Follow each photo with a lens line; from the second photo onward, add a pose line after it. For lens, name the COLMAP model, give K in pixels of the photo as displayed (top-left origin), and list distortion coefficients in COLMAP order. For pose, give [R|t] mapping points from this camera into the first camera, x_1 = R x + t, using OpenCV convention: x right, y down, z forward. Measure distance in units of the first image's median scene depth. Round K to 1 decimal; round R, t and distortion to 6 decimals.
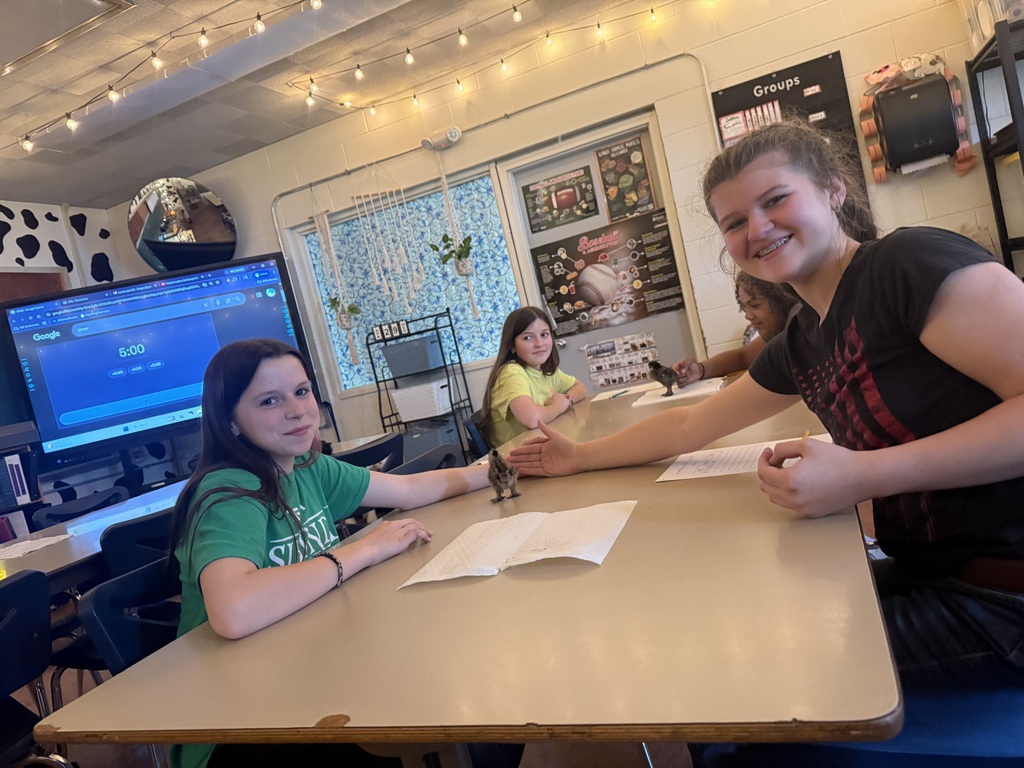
lens RADIAL K [[725.1, 0, 513.7], [0, 725.1, 399.7], [0, 0, 1]] dist [0.070118, -0.069901]
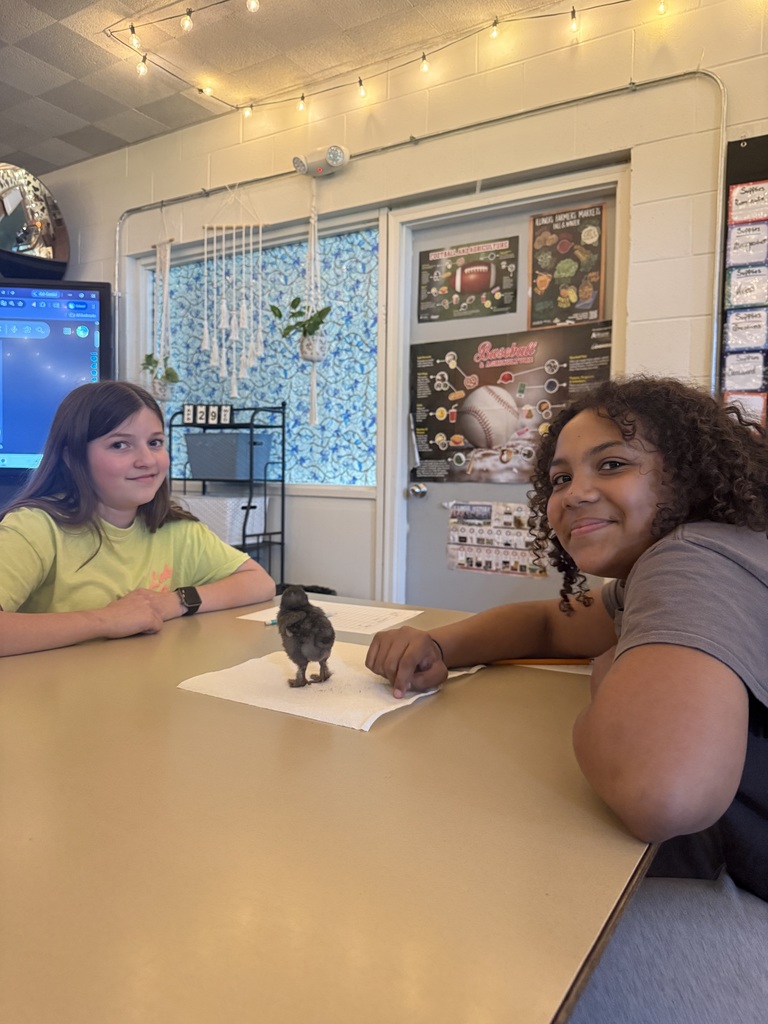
lens RADIAL K [[733.9, 0, 384.0], [0, 733.9, 512.0], [0, 0, 1]] dist [0.050828, -0.076094]
pose [[0.952077, 0.251458, -0.174121, 0.160870], [-0.253788, 0.967217, 0.009128, -0.056293], [0.170708, 0.035500, 0.984682, 0.328576]]
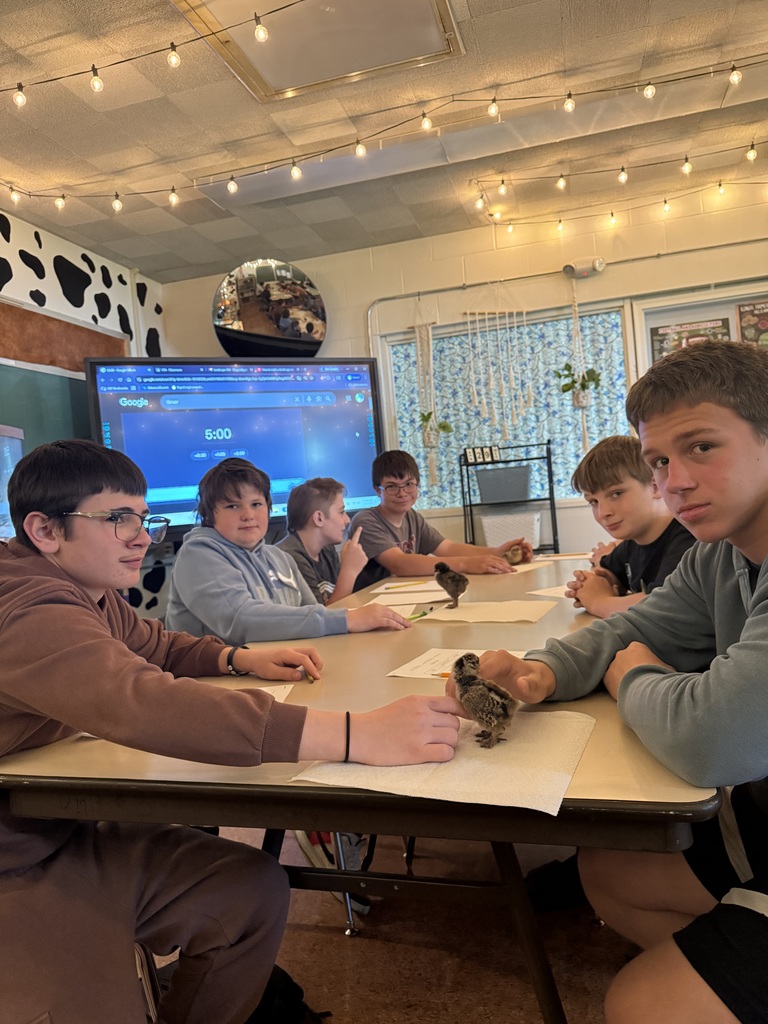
lens RADIAL K [[721.6, 0, 384.0], [0, 721.6, 512.0], [0, 0, 1]] dist [0.148343, -0.274262]
pose [[0.983934, 0.141146, 0.109327, -0.414171], [-0.131659, 0.987234, -0.089643, 0.085853], [-0.120584, 0.073808, 0.989955, 0.088995]]
